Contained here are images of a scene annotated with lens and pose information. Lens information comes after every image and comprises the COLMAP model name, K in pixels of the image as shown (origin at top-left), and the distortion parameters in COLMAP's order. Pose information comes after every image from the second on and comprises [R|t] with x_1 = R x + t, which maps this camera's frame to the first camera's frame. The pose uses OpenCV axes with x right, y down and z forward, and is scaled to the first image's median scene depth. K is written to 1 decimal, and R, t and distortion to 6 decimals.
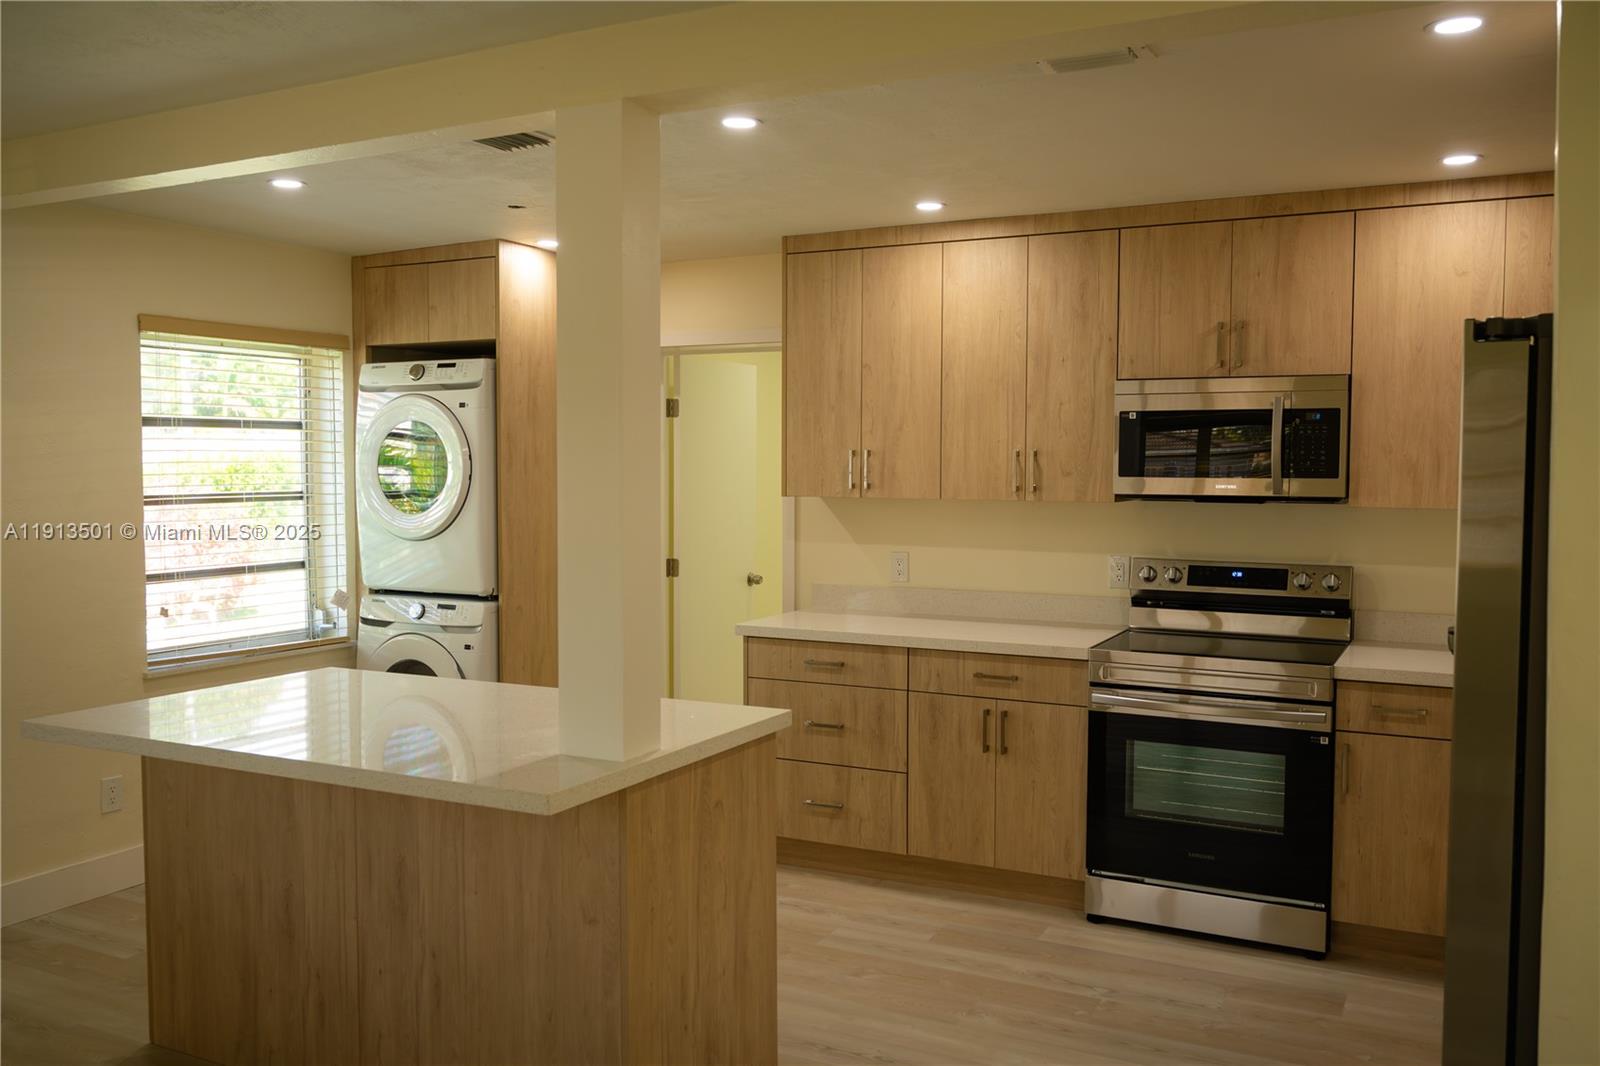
lens RADIAL K [[1329.7, 0, 800.0], [0, 1329.7, 533.0], [0, 0, 1]] dist [-0.001741, -0.000509]
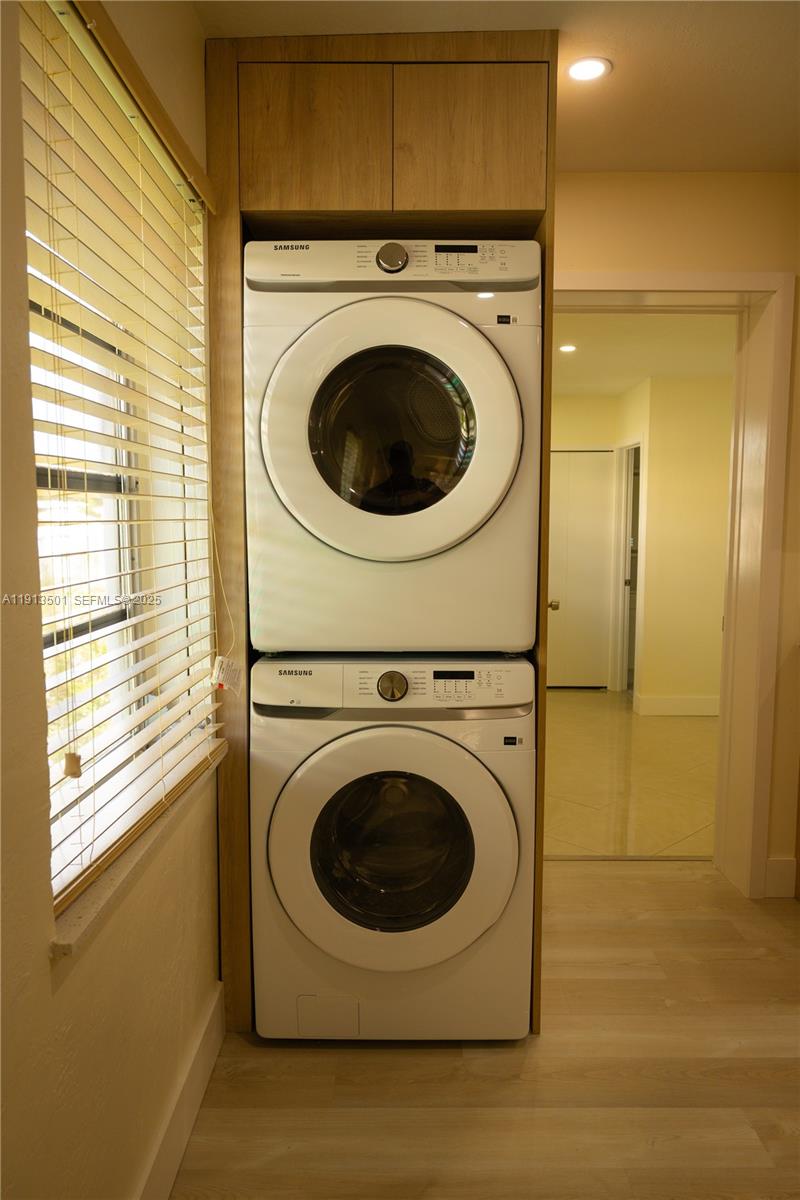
lens RADIAL K [[956.2, 0, 400.0], [0, 956.2, 600.0], [0, 0, 1]] dist [0.008136, 0.003266]
pose [[0.889364, -0.040886, 0.455368, -0.452916], [0.022959, 0.998731, 0.044831, 0.003689], [-0.456623, -0.029416, 0.889174, 0.611383]]
